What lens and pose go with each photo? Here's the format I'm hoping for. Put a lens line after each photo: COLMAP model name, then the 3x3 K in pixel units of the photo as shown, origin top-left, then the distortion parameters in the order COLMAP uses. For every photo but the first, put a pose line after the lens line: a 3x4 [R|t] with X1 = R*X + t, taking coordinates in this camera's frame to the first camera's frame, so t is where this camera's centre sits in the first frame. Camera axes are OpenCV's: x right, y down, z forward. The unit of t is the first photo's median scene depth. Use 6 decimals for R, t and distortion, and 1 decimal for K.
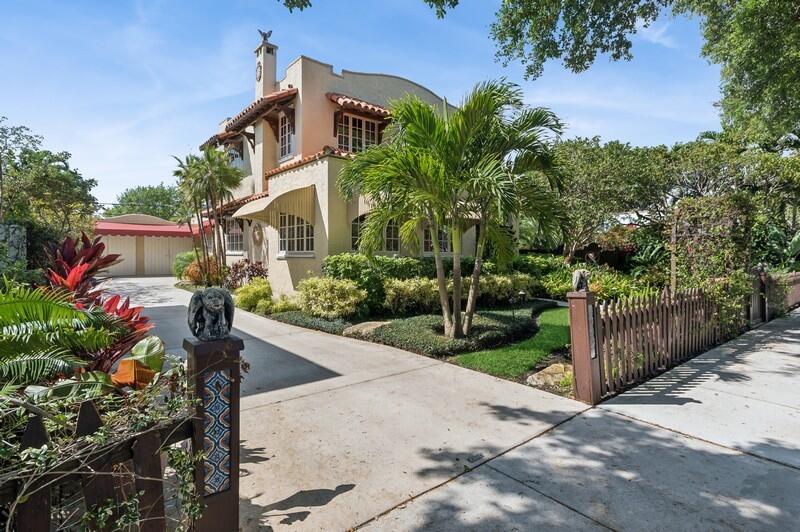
lens RADIAL K [[403.5, 0, 399.6], [0, 403.5, 259.4], [0, 0, 1]] dist [0.004642, 0.001518]
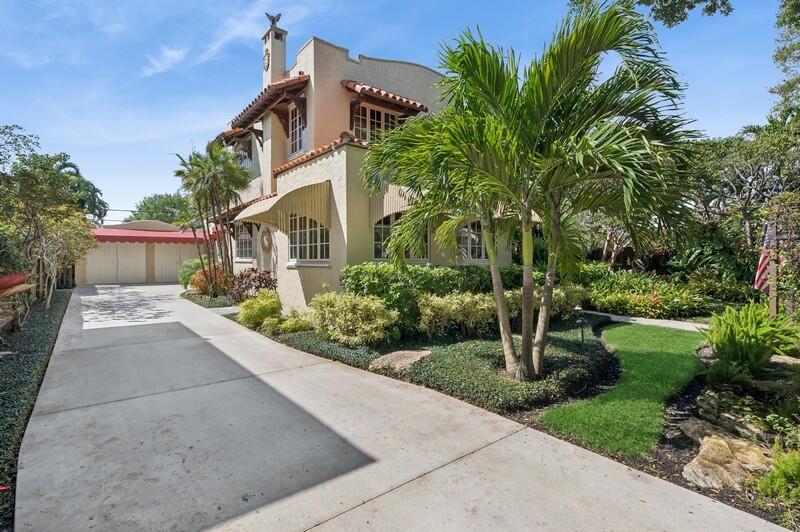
lens RADIAL K [[403.5, 0, 400.8], [0, 403.5, 266.7], [0, 0, 1]] dist [0.004642, 0.001518]
pose [[0.999608, -0.004244, -0.027686, -0.039622], [0.004399, 0.999975, 0.005545, -0.008855], [0.027661, -0.005665, 0.999601, 0.158837]]
